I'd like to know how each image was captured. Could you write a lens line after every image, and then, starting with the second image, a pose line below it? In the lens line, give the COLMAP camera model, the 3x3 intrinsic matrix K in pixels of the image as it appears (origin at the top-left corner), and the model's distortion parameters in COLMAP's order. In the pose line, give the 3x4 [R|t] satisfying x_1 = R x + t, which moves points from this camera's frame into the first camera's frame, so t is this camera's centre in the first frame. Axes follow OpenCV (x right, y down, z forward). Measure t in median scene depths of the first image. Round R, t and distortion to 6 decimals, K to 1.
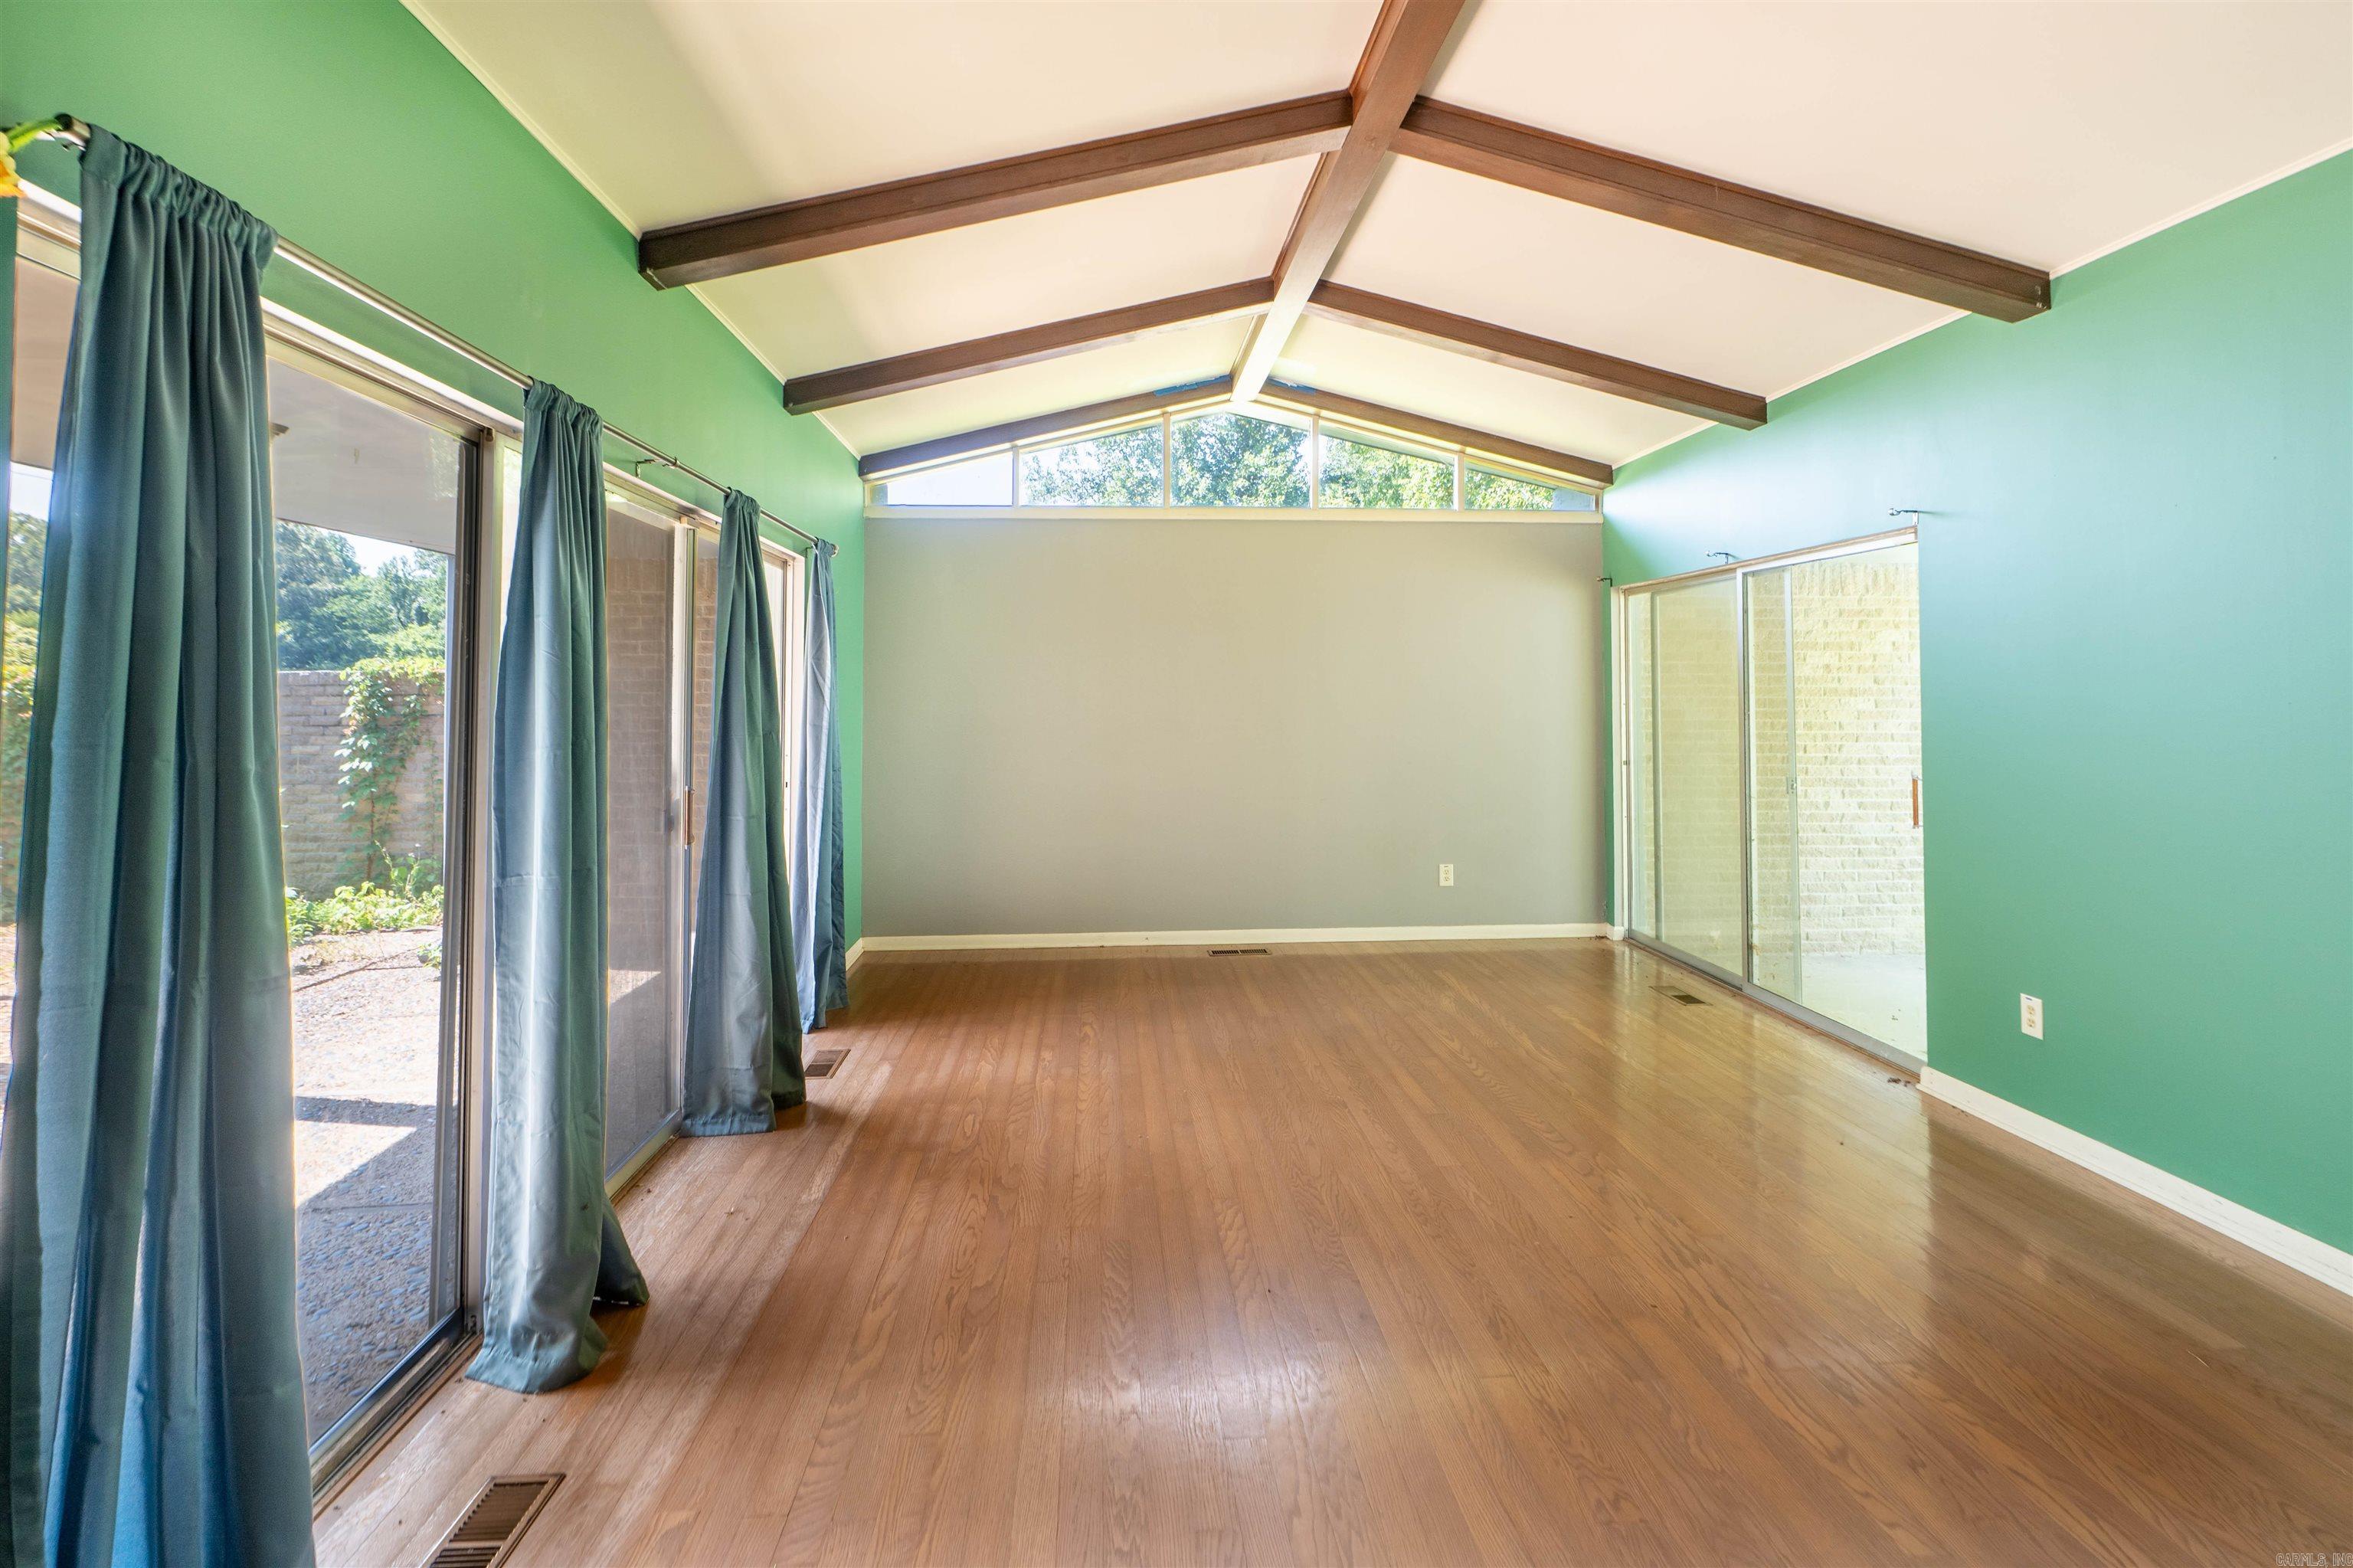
lens RADIAL K [[1124.1, 0, 1170.8], [0, 1124.1, 645.3], [0, 0, 1]] dist [-0.029843, -0.000036]
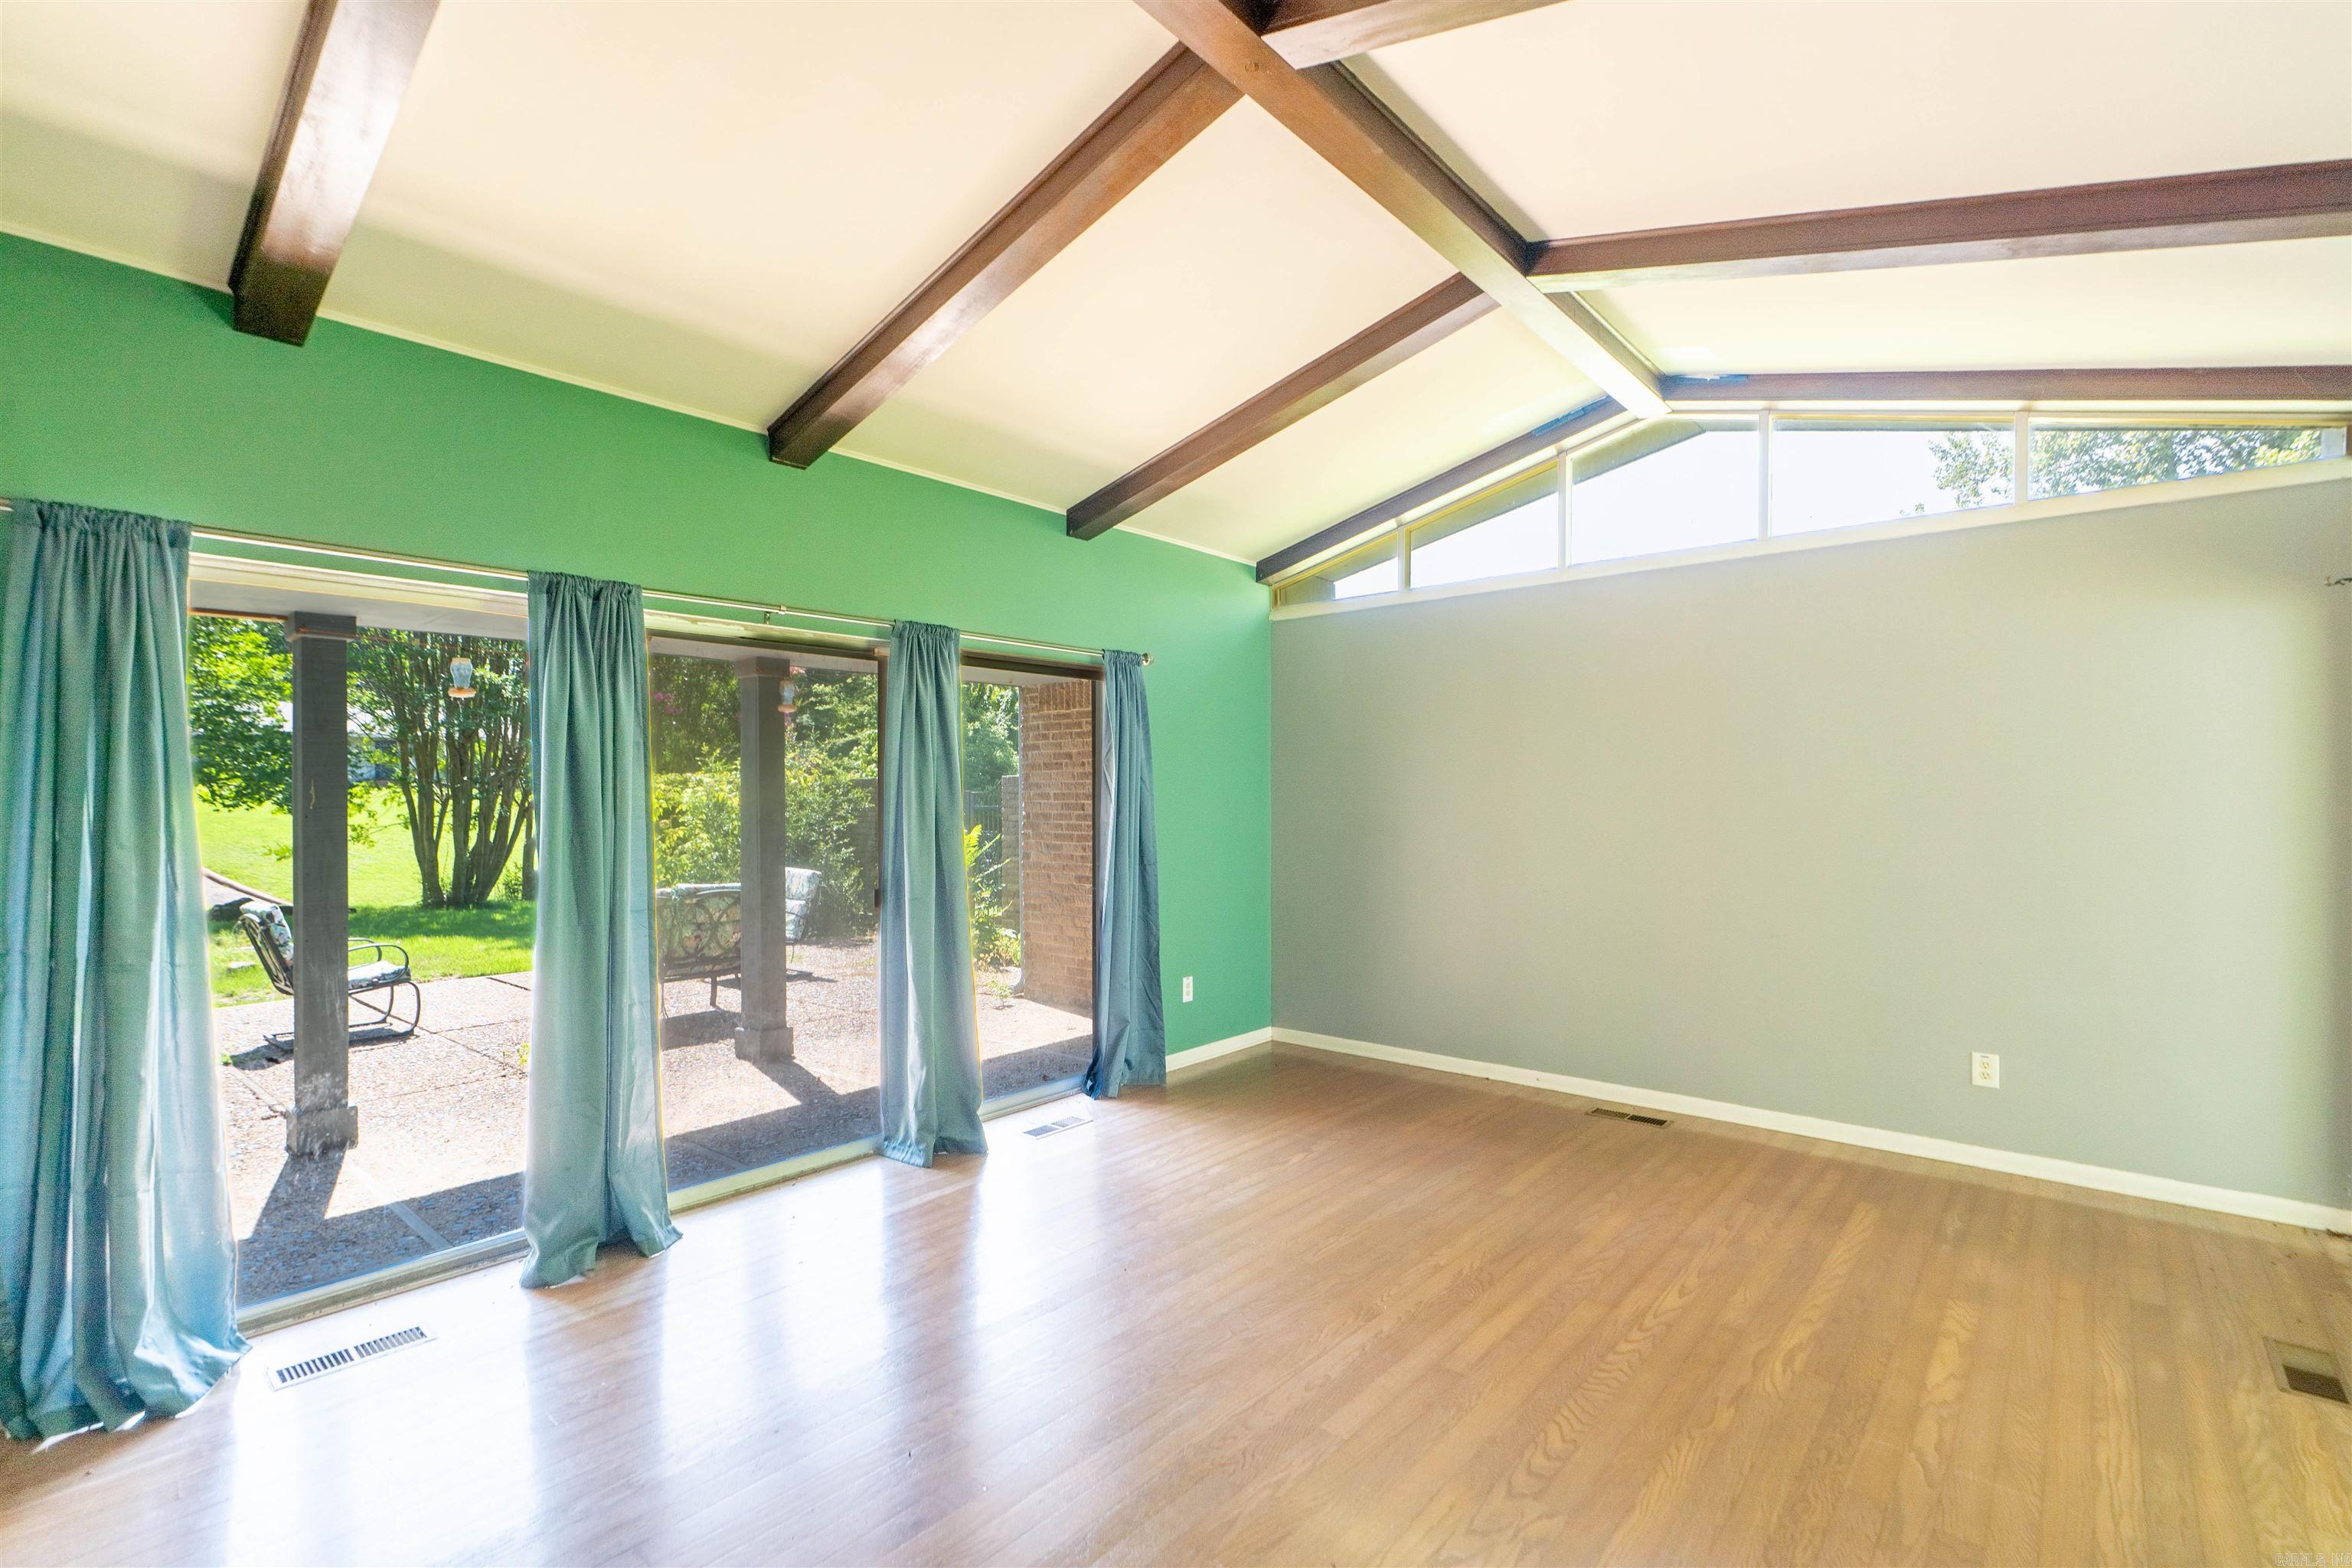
lens RADIAL K [[1092.6, 0, 1173.1], [0, 1092.6, 718.2], [0, 0, 1]] dist [-0.001669, -0.000198]
pose [[0.721586, -0.037824, -0.691291, 0.544738], [0.023884, 0.999272, -0.029744, 0.008466], [0.691913, 0.004952, 0.721964, 0.313053]]
